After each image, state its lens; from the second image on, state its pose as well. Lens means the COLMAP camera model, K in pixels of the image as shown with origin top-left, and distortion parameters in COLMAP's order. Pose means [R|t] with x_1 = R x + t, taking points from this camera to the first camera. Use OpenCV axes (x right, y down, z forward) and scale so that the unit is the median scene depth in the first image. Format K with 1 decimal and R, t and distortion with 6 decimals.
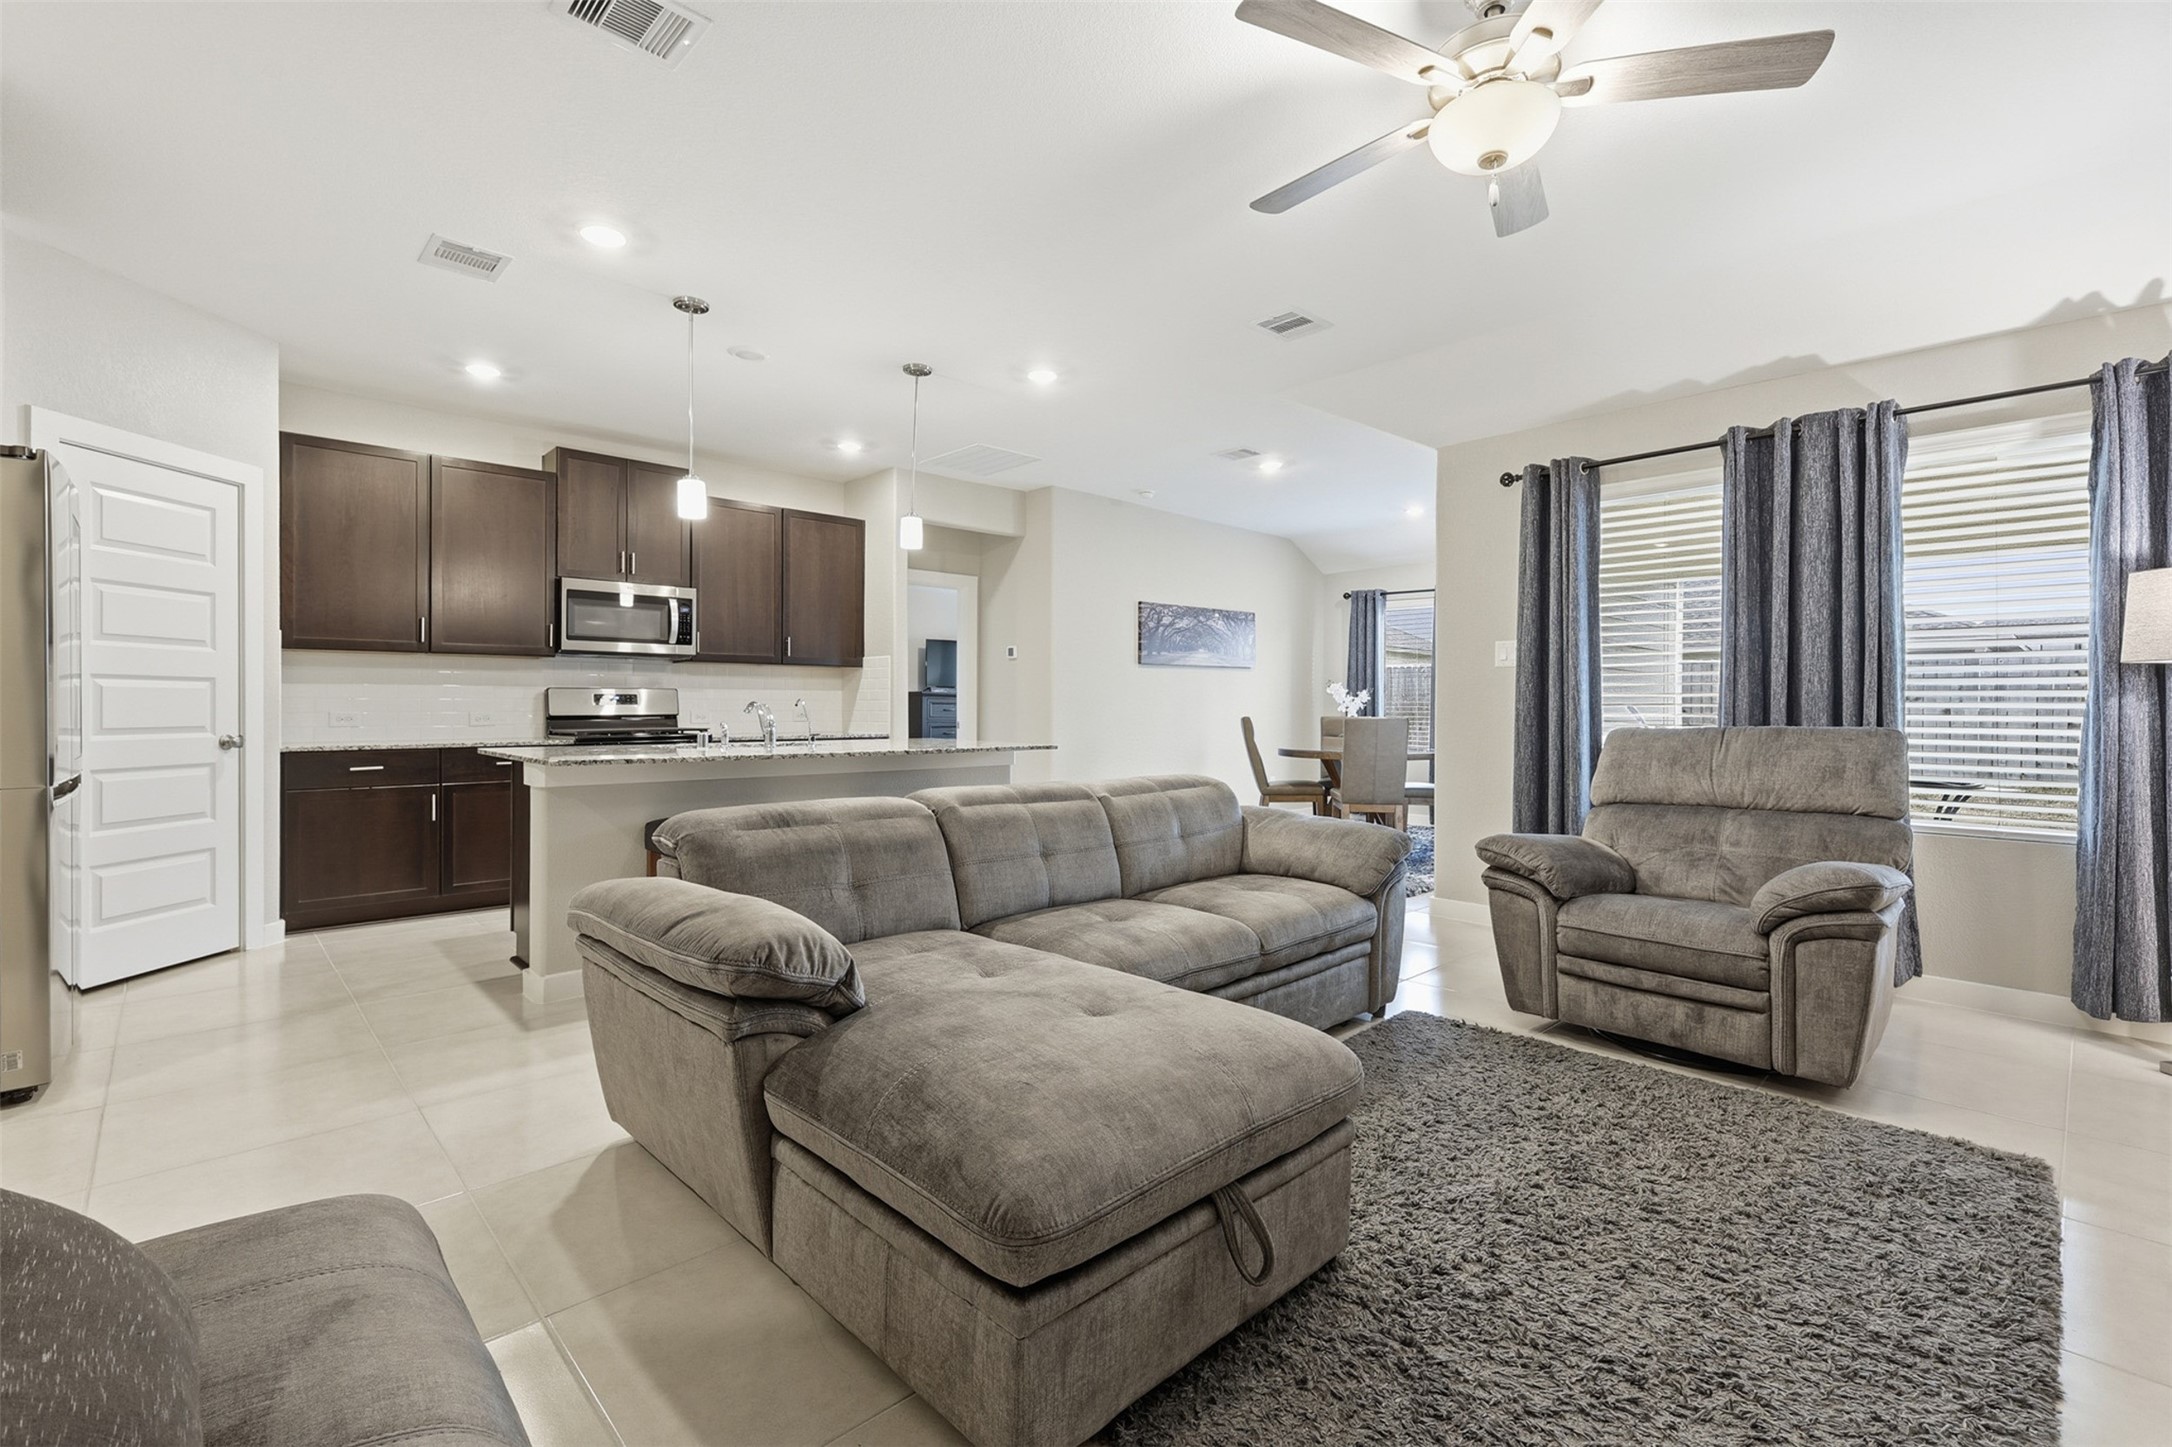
lens RADIAL K [[948.9, 0, 1094.9], [0, 948.9, 708.5], [0, 0, 1]] dist [0.004317, 0.000349]
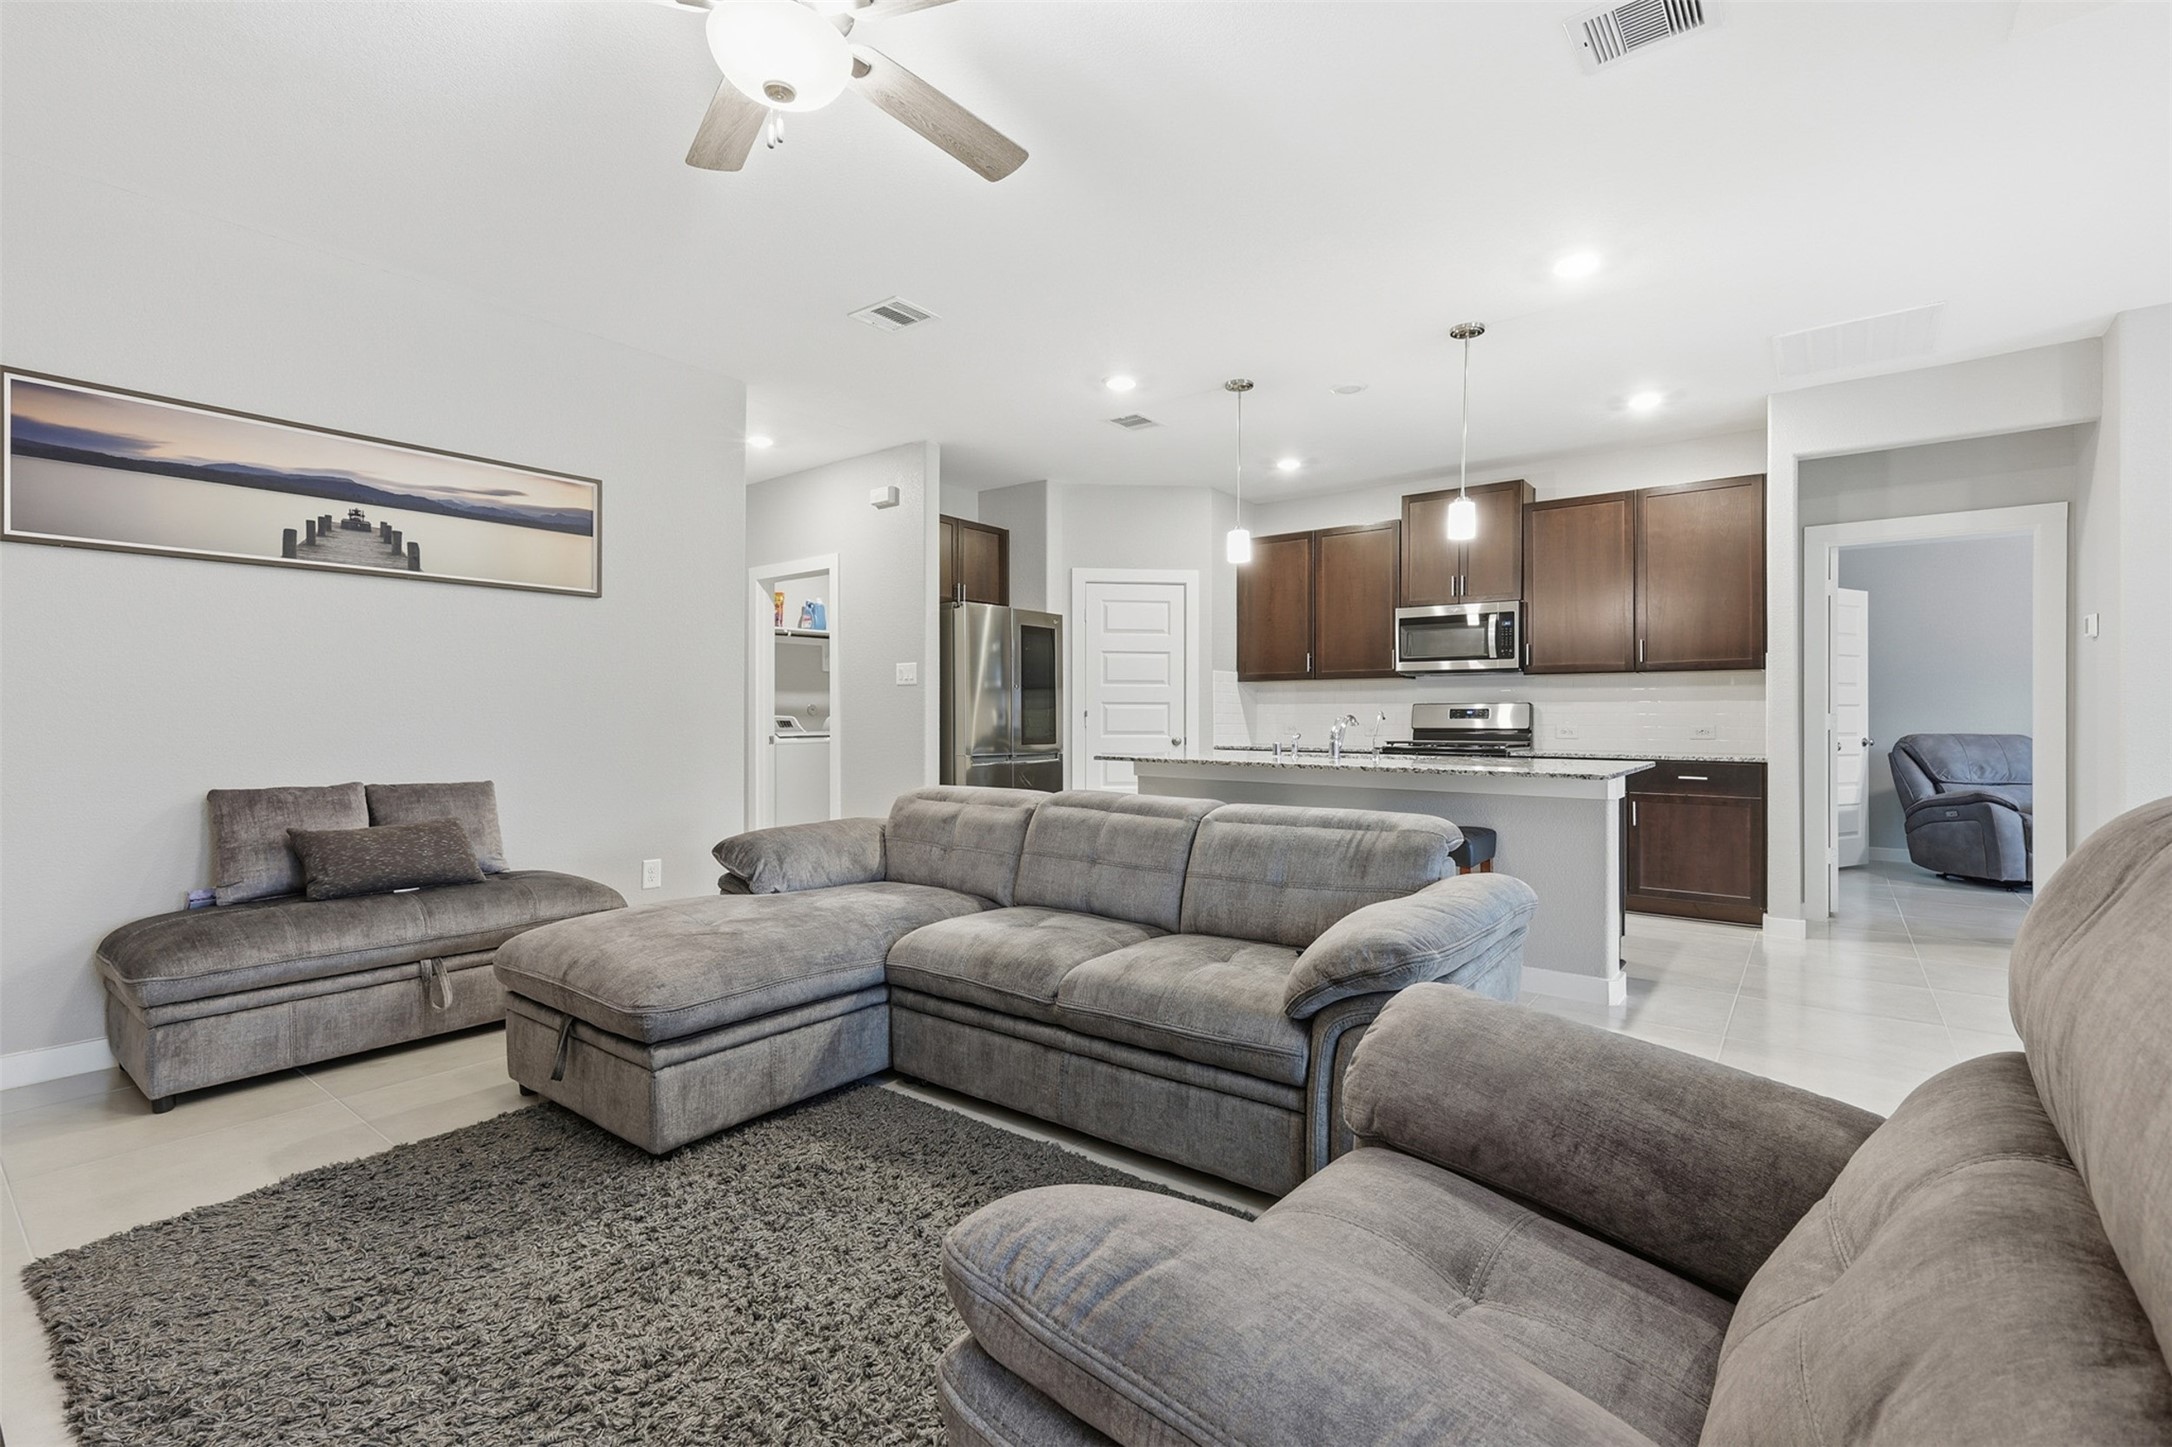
lens RADIAL K [[948.9, 0, 1095.2], [0, 948.9, 717.3], [0, 0, 1]] dist [0.004317, 0.000349]
pose [[0.167176, -0.001754, -0.985926, 0.480905], [-0.005983, 0.999978, -0.002794, -0.000194], [0.985909, 0.006366, 0.167161, 0.413910]]
